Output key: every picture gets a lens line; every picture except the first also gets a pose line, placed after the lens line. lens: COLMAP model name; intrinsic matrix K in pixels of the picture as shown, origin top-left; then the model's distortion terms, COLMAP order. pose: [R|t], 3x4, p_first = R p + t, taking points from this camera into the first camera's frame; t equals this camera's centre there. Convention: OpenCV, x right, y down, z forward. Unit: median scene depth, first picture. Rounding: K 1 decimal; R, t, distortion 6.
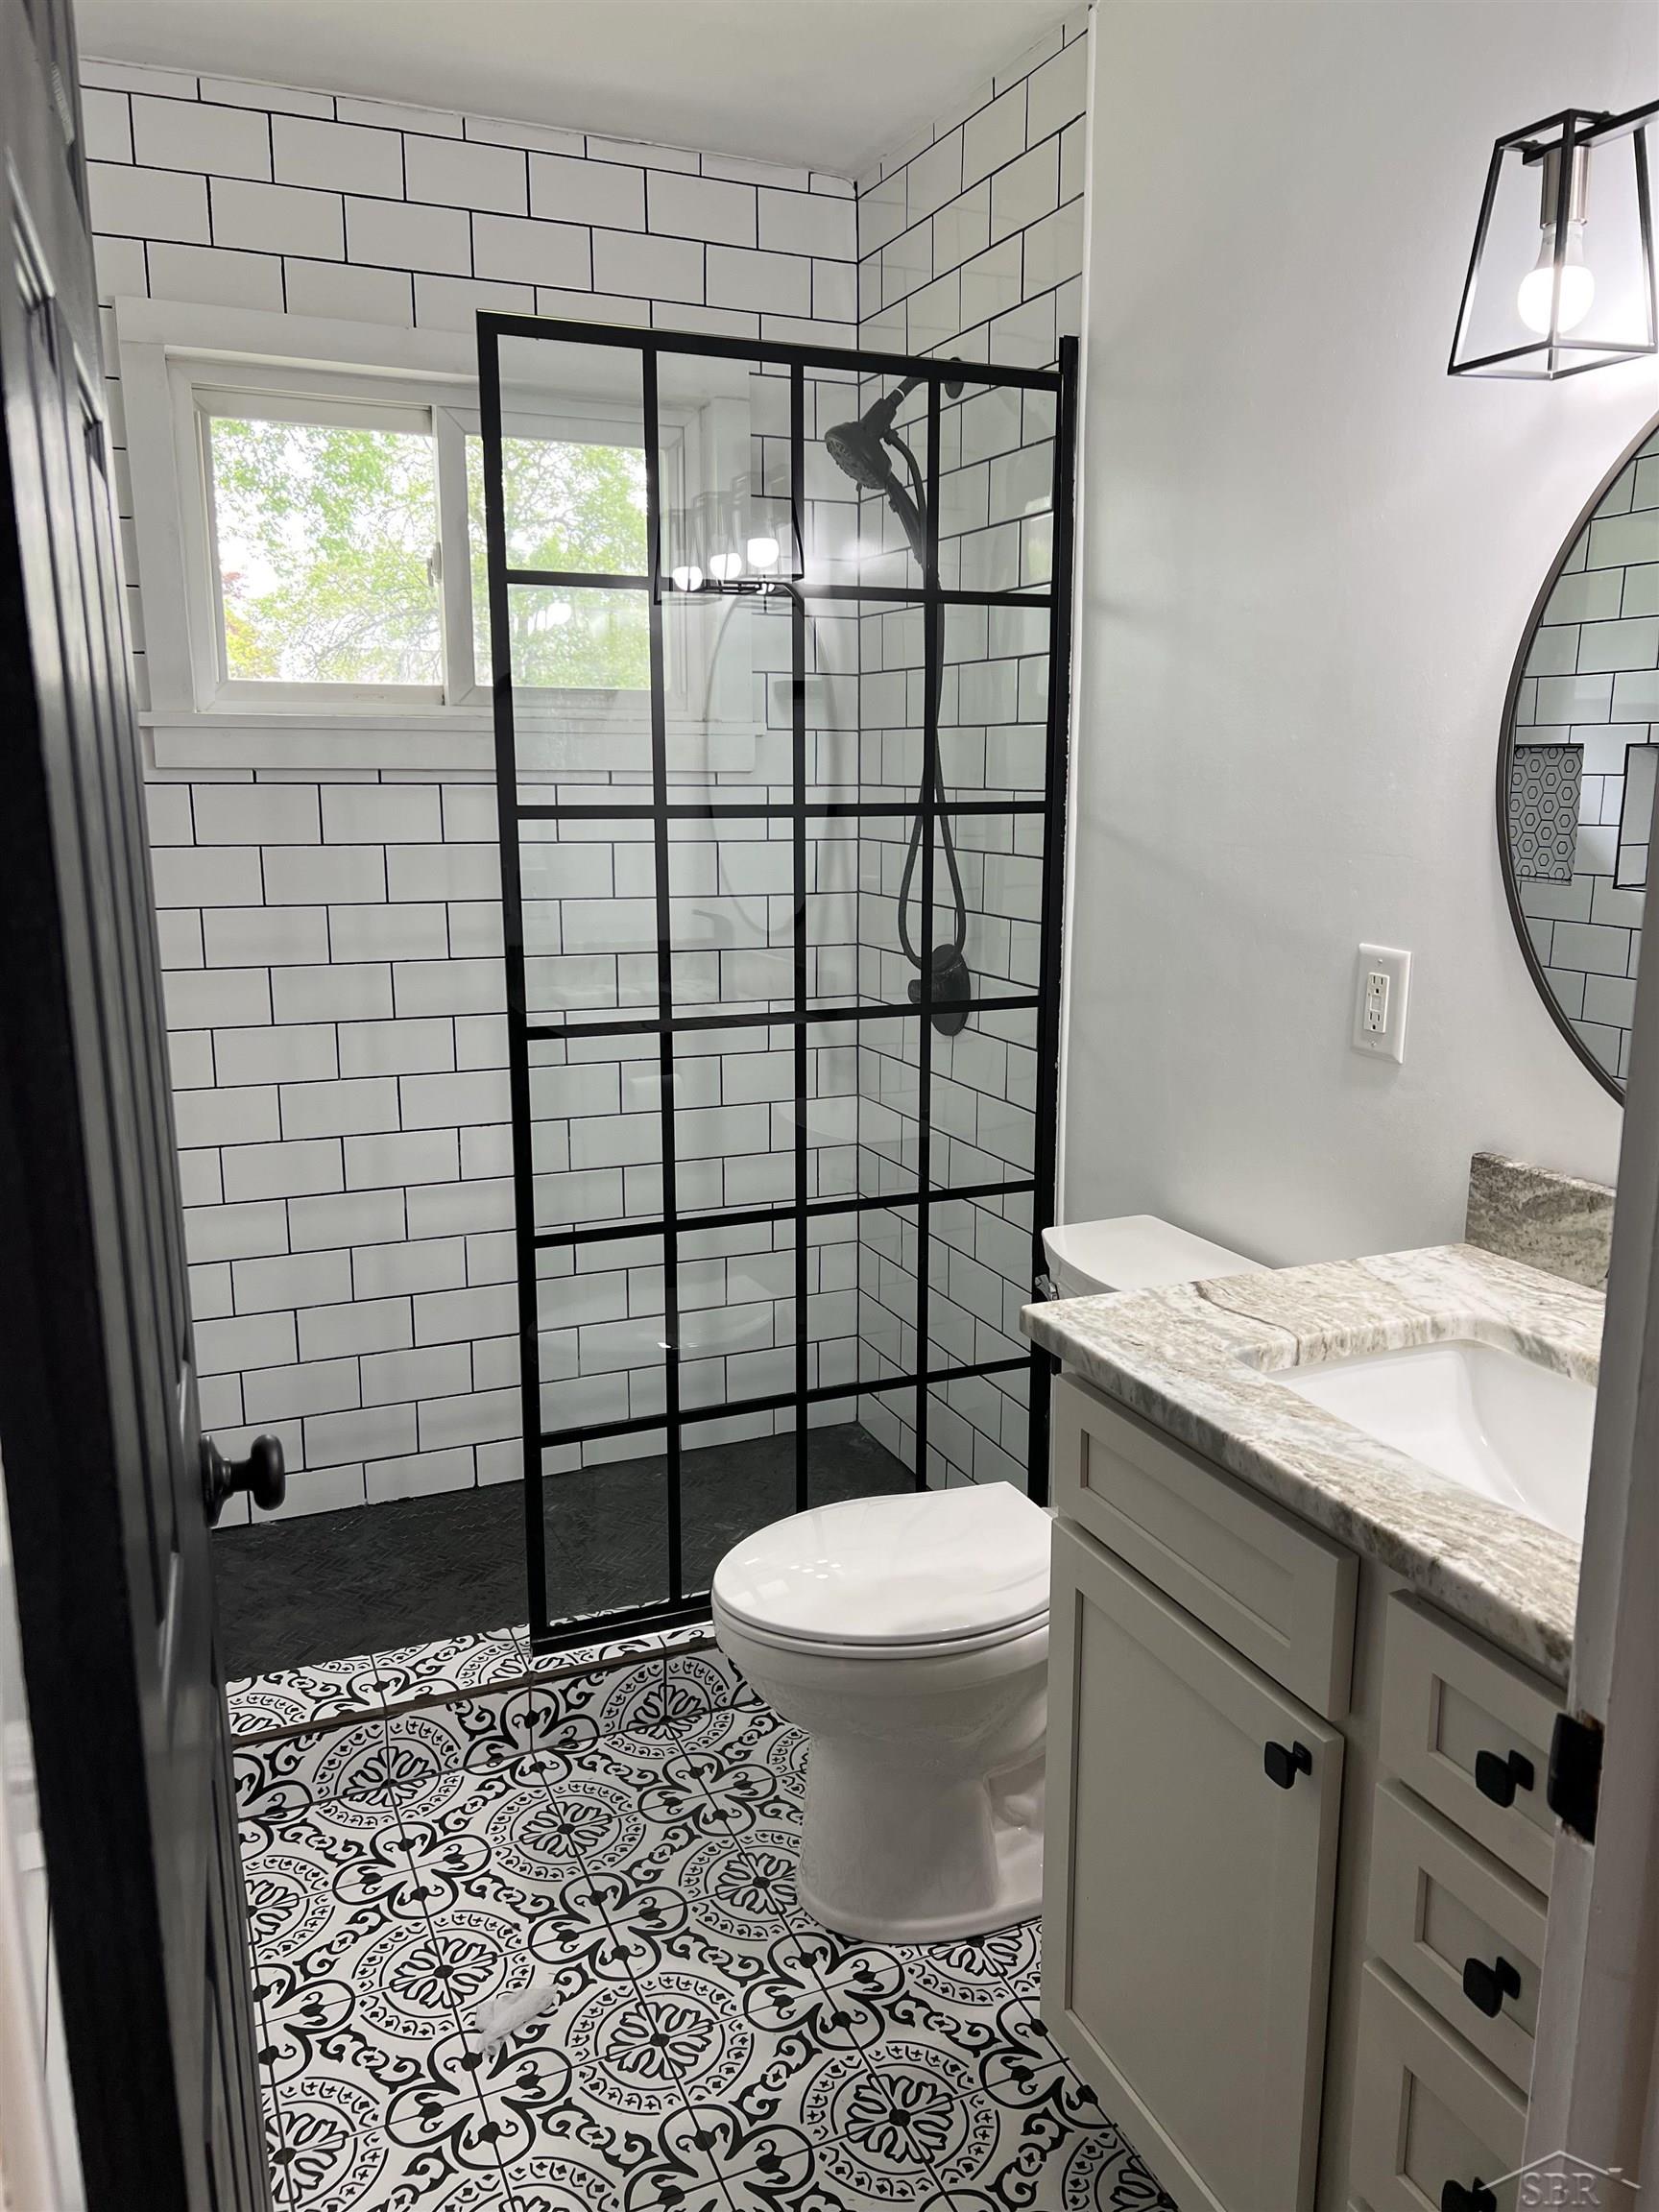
lens RADIAL K [[1659.9, 0, 831.2], [0, 1659.9, 1105.8], [0, 0, 1]] dist [-0.005228, -0.001624]
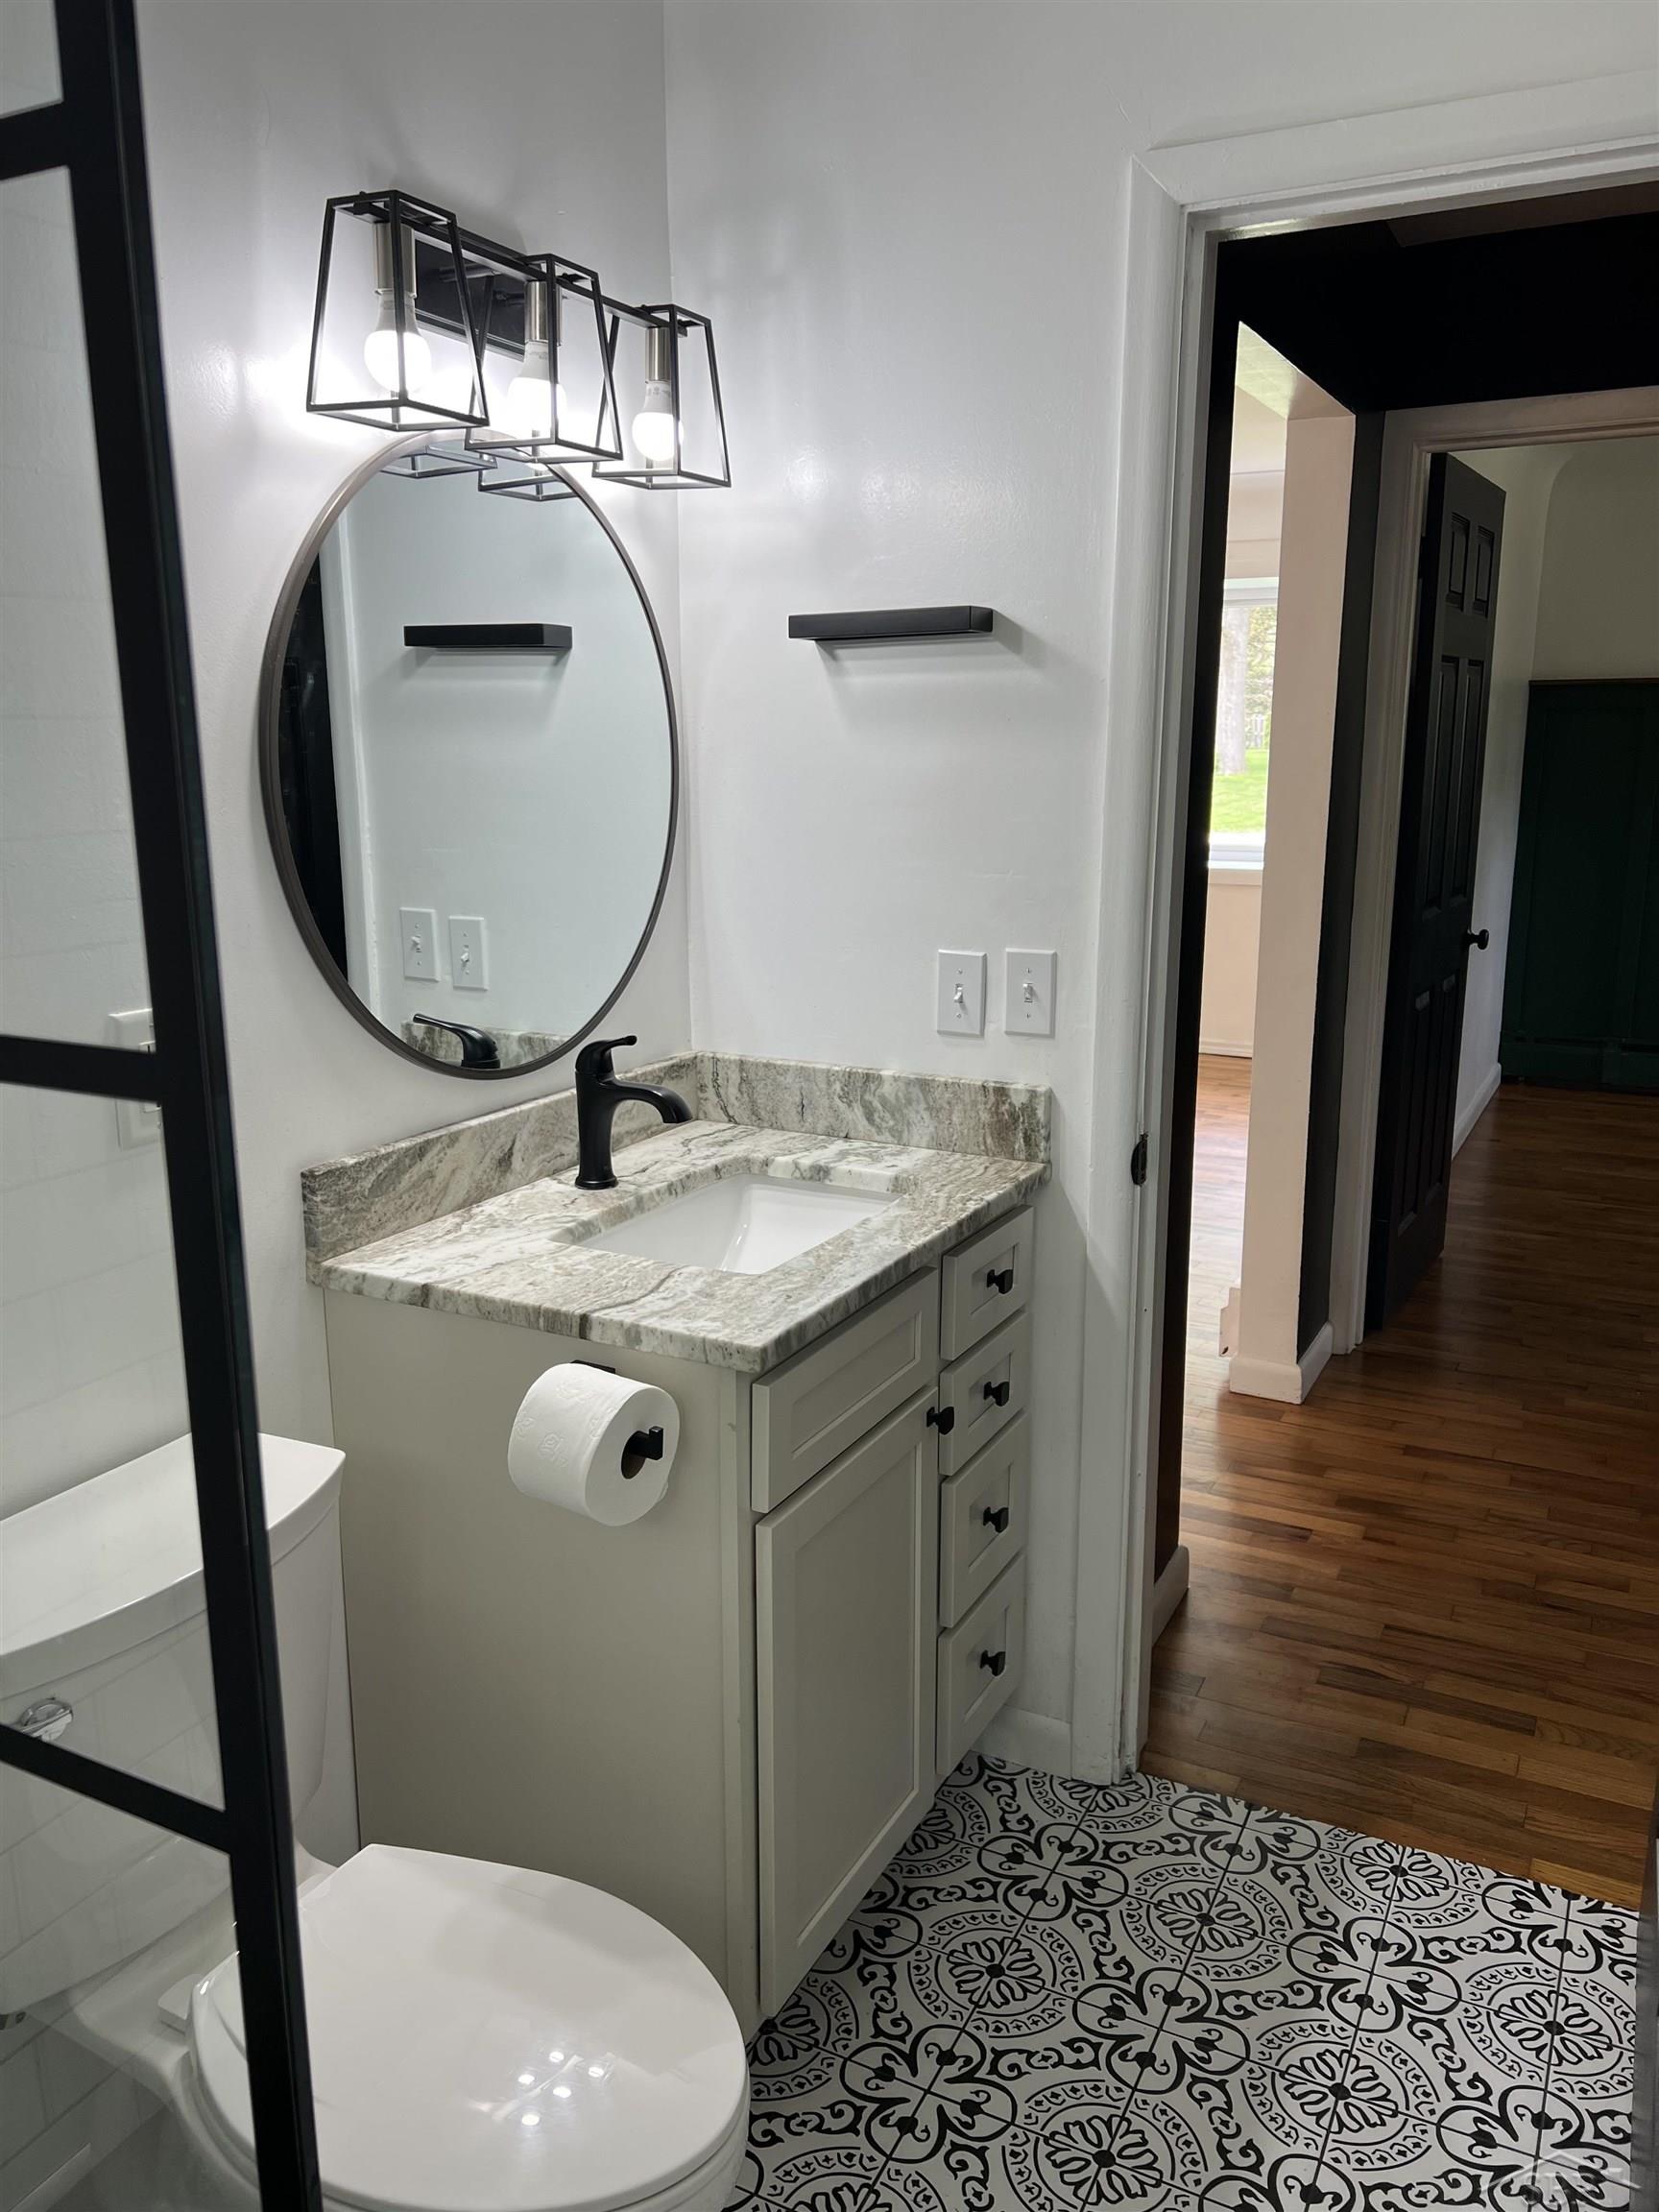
lens RADIAL K [[1659.9, 0, 829.9], [0, 1659.9, 1105.9], [0, 0, 1]] dist [-0.005228, -0.001624]
pose [[-0.626292, -0.173633, 0.760007, -0.655192], [0.163955, 0.923742, 0.346149, -0.355153], [-0.762153, 0.341397, -0.550064, 1.515161]]
